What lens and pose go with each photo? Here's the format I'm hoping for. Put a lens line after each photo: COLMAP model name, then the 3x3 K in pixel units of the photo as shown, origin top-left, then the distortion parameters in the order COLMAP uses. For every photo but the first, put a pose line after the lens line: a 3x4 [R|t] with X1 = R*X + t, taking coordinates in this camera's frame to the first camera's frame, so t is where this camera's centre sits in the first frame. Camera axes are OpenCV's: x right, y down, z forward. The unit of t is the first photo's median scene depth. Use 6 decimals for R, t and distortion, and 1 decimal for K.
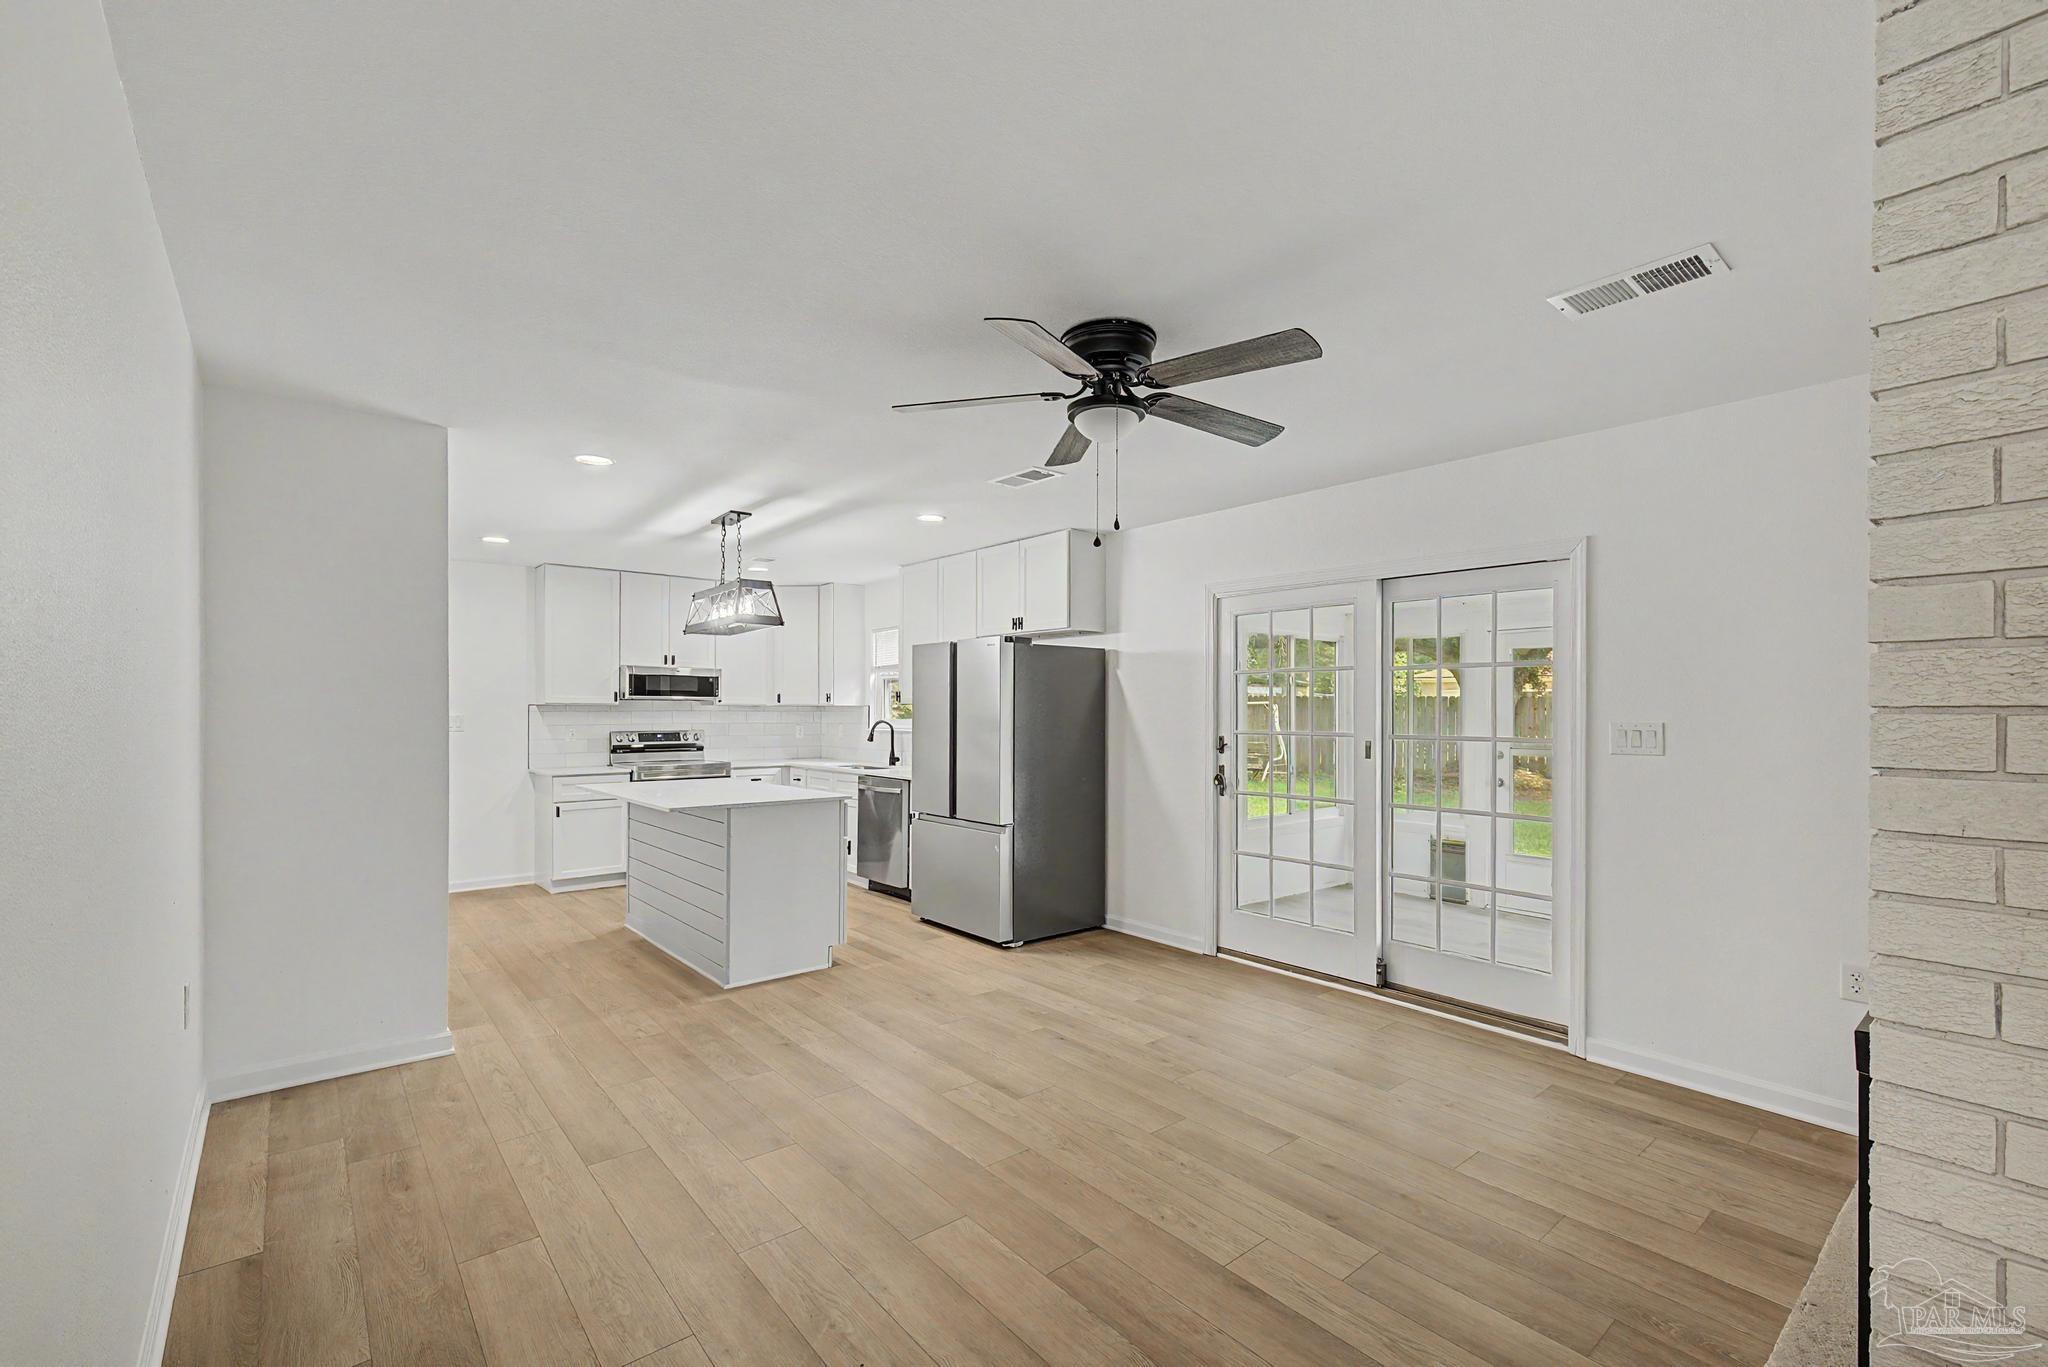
lens RADIAL K [[872.0, 0, 1016.8], [0, 872.0, 708.3], [0, 0, 1]] dist [0.002388, -0.000199]
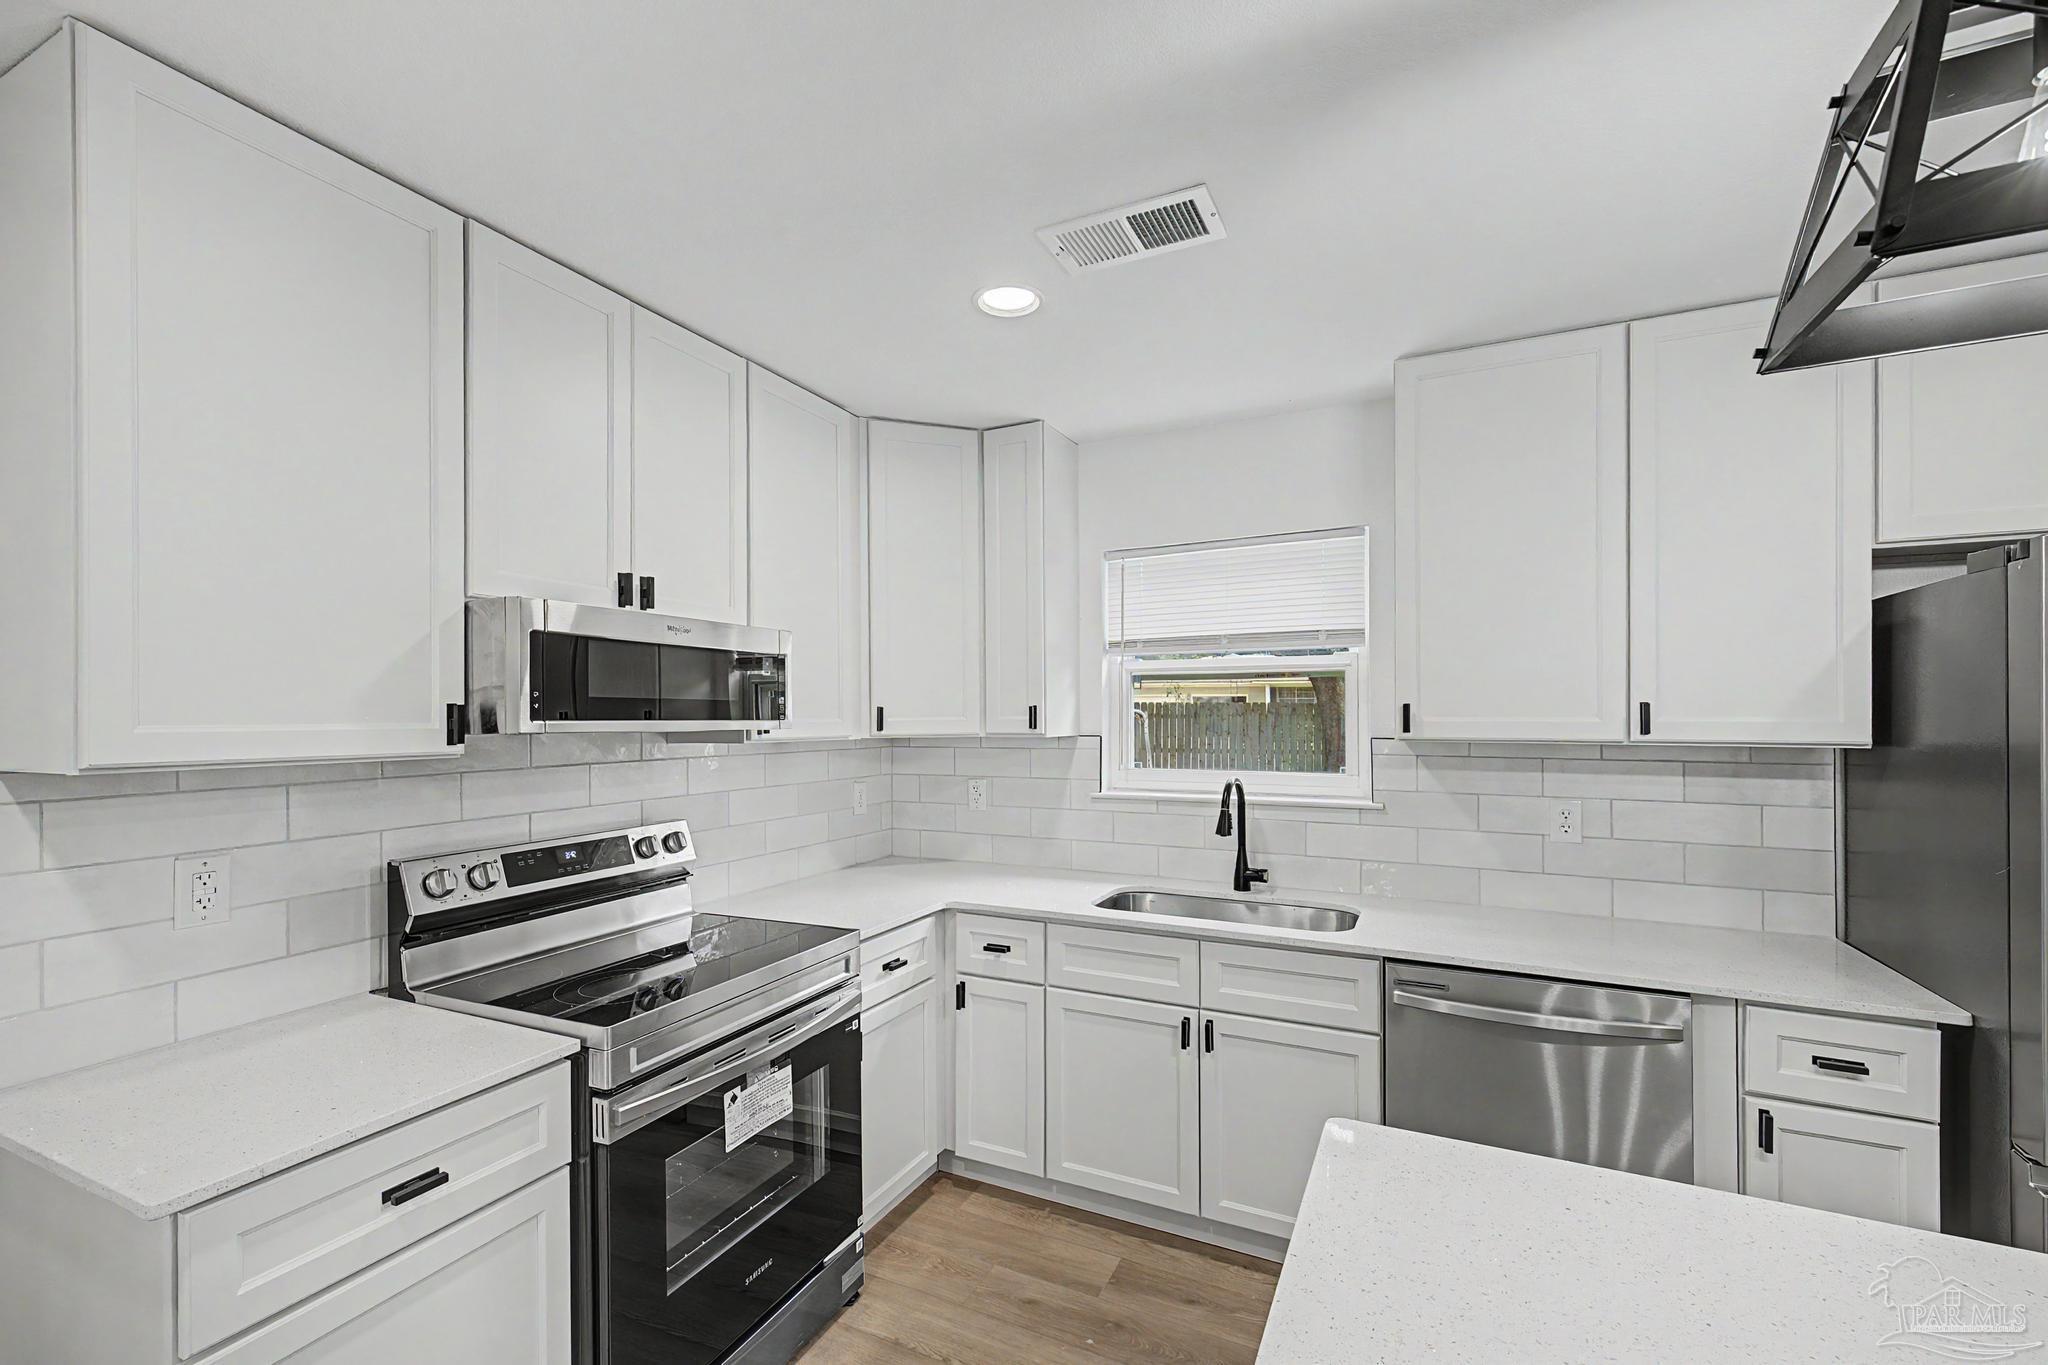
lens RADIAL K [[872.0, 0, 1016.8], [0, 872.0, 707.3], [0, 0, 1]] dist [0.002388, -0.000199]
pose [[0.912600, -0.000744, 0.408853, -0.580199], [0.001784, 0.999996, -0.002162, -0.024304], [-0.408850, 0.002703, 0.912598, 0.997733]]
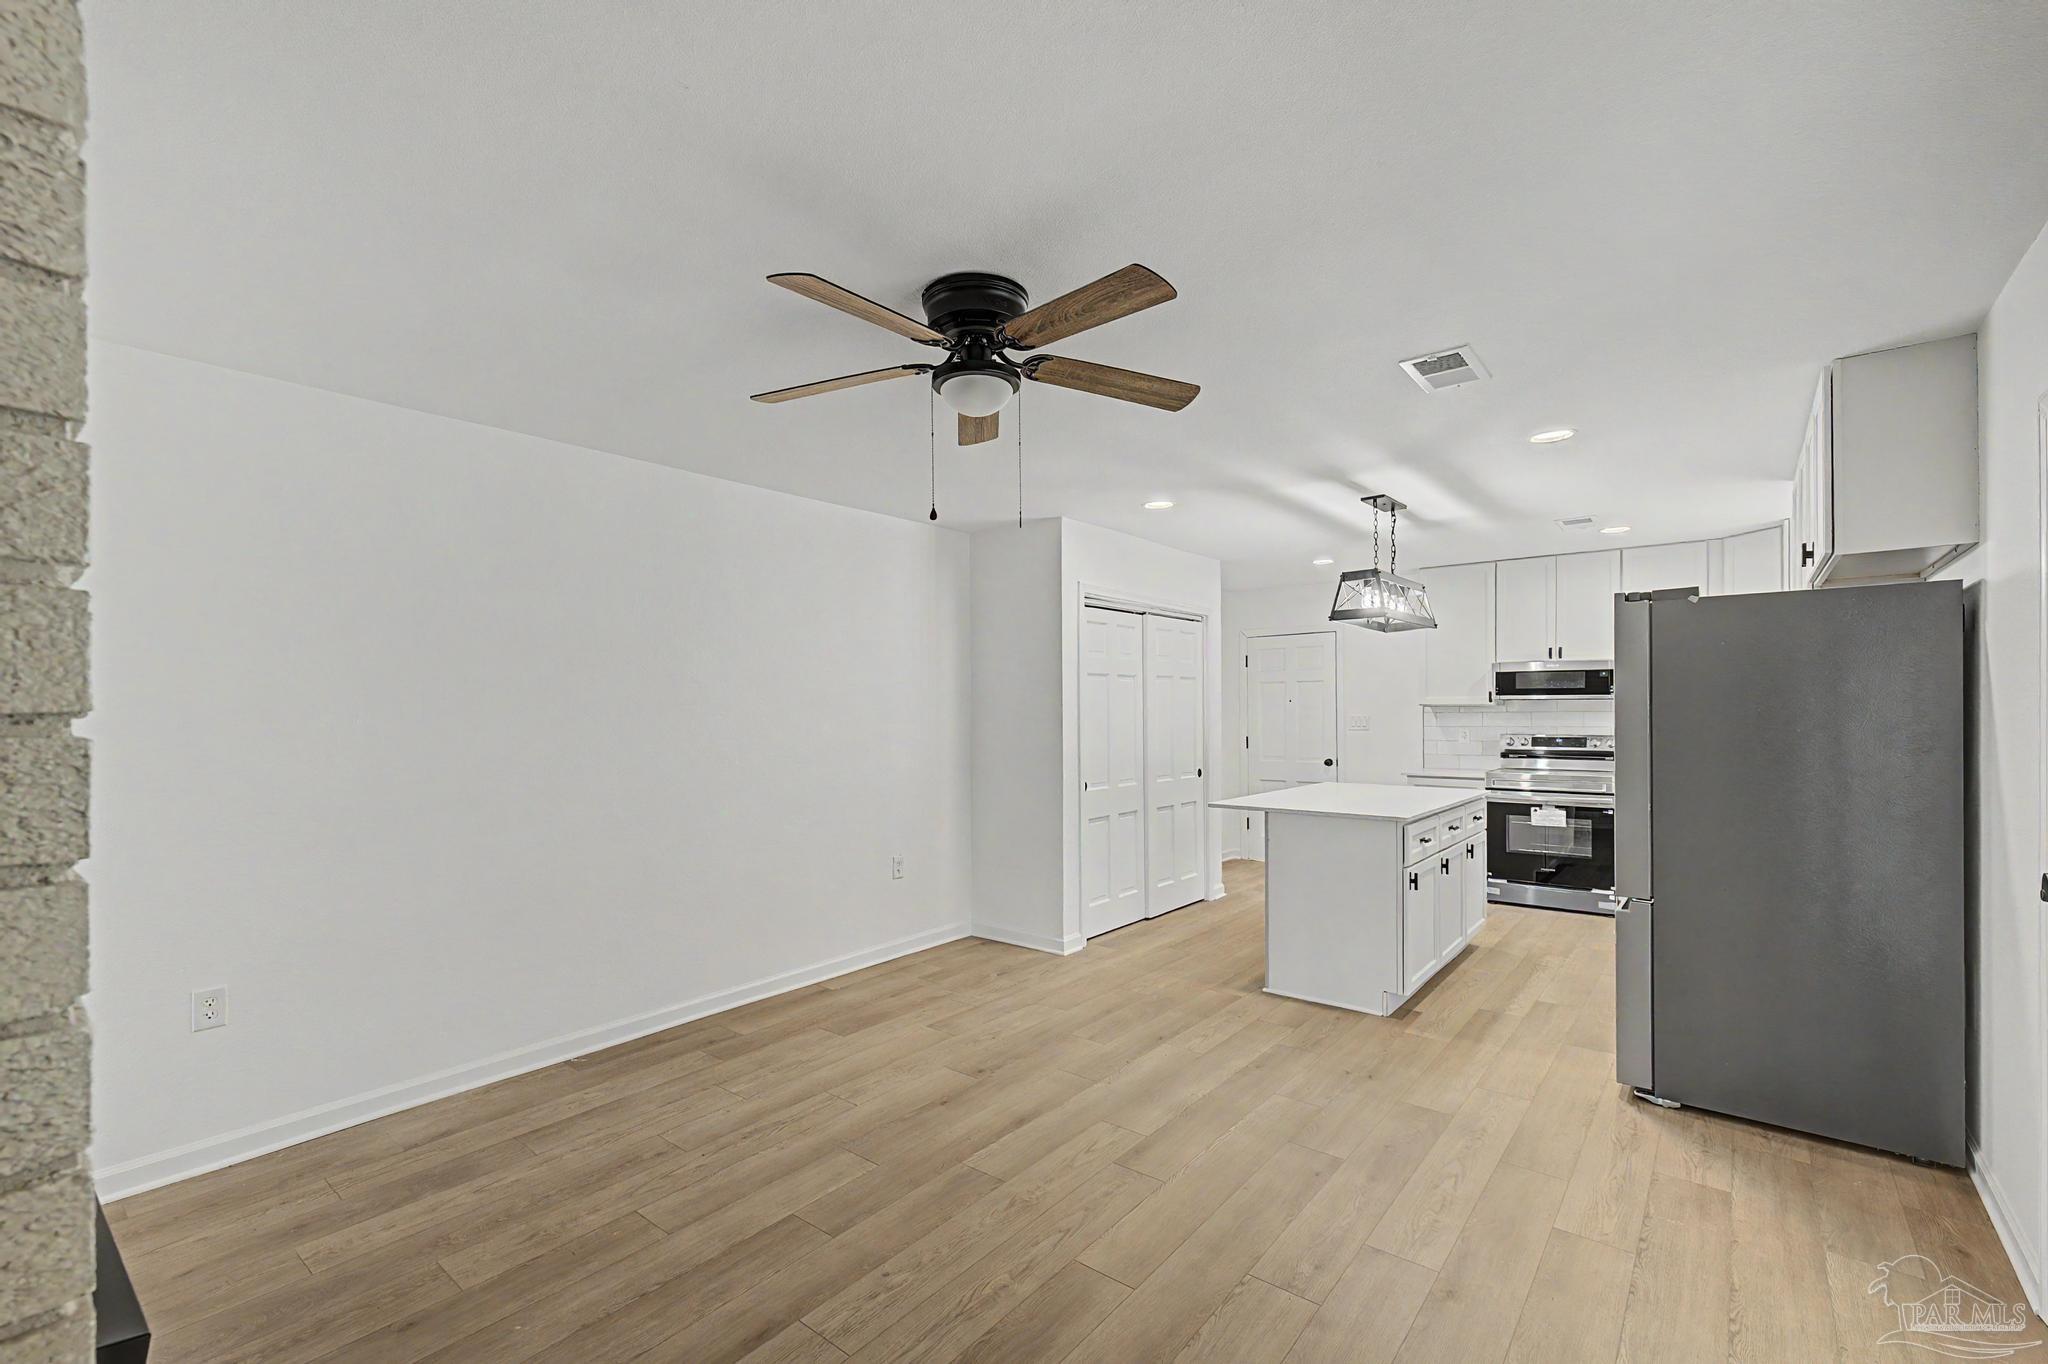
lens RADIAL K [[884.9, 0, 1025.5], [0, 884.9, 709.5], [0, 0, 1]] dist [0.000179, -0.000136]
pose [[0.193294, -0.003557, -0.981135, 0.520696], [0.006997, 0.999973, -0.002247, -0.001640], [0.981116, -0.006430, 0.193313, 0.456972]]
